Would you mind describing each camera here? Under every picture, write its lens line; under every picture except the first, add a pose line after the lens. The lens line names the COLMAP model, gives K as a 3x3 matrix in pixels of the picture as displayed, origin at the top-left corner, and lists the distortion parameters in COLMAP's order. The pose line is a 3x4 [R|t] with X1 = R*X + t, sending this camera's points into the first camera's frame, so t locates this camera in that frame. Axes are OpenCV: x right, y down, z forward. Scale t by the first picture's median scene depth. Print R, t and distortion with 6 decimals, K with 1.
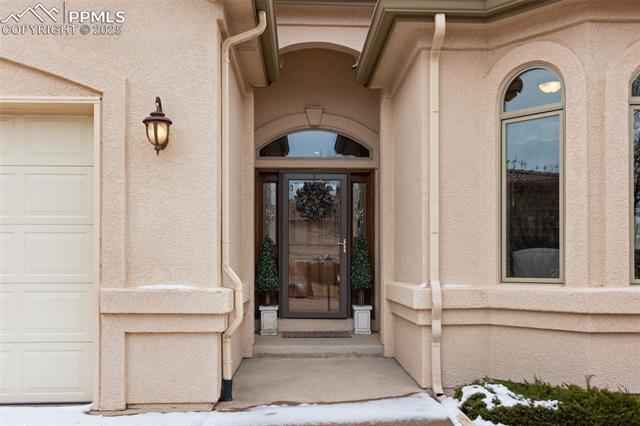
lens RADIAL K [[605.4, 0, 321.7], [0, 605.4, 258.6], [0, 0, 1]] dist [-0.010466, -0.006503]
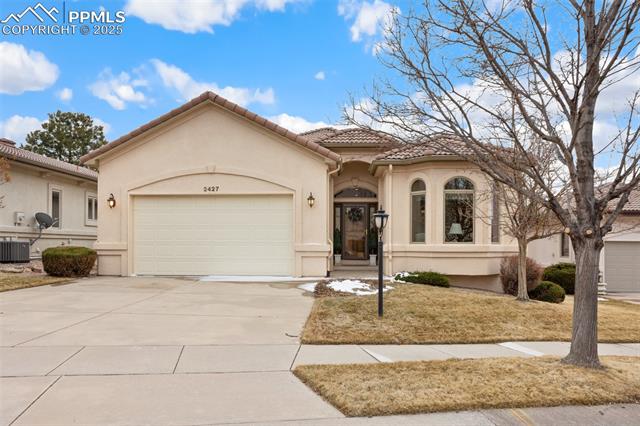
lens RADIAL K [[480.5, 0, 320.0], [0, 480.5, 213.0], [0, 0, 1]] dist [0.000989, 0.002333]
pose [[0.995193, -0.002014, -0.097911, 0.062942], [-0.003331, 0.998514, -0.054400, 0.016675], [0.097875, 0.054464, 0.993707, -1.683131]]
